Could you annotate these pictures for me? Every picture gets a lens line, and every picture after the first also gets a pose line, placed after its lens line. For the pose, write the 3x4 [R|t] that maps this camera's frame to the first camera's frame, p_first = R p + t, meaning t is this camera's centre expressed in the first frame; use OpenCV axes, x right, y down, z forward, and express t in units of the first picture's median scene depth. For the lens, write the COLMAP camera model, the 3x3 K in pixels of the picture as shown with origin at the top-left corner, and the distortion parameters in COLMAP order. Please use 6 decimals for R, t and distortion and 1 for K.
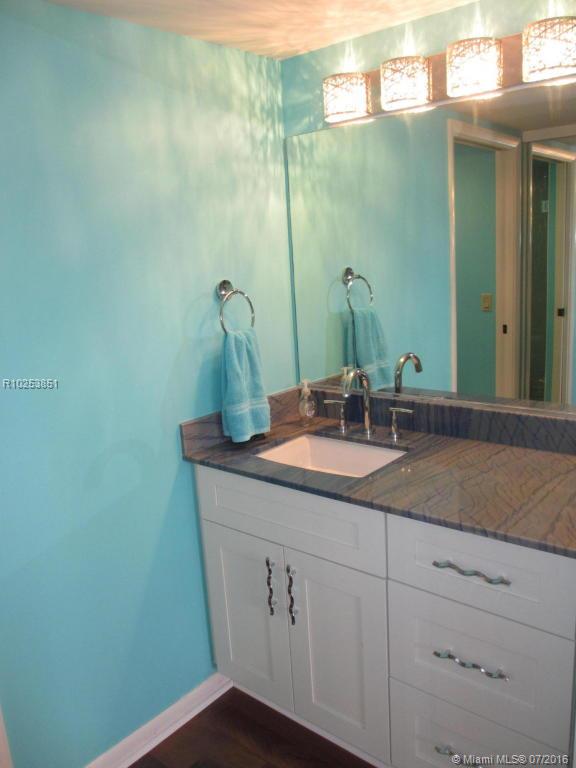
lens RADIAL K [[641.6, 0, 288.4], [0, 641.6, 384.3], [0, 0, 1]] dist [-0.063756, 0.036354]
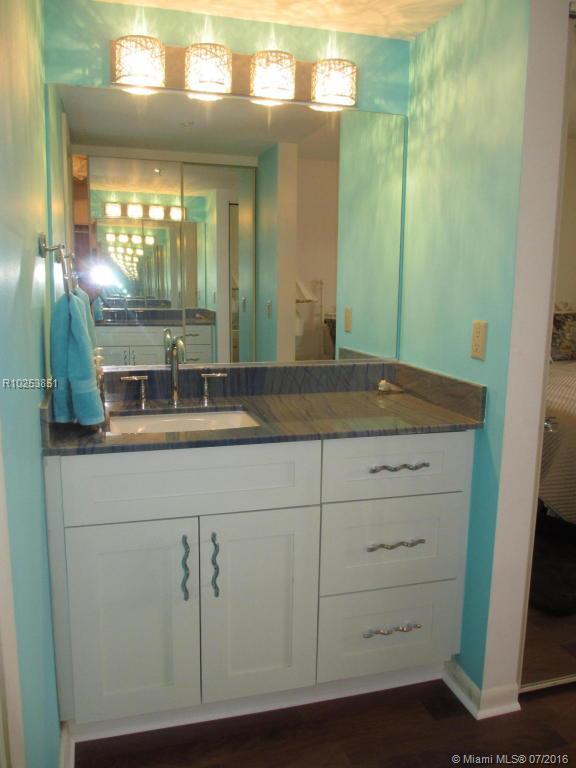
lens RADIAL K [[641.6, 0, 288.8], [0, 641.6, 384.5], [0, 0, 1]] dist [-0.063756, 0.036354]
pose [[0.542112, -0.072096, 0.837208, -0.692319], [0.127723, 0.991806, 0.002705, 0.074578], [-0.830543, 0.105464, 0.546878, 0.354173]]
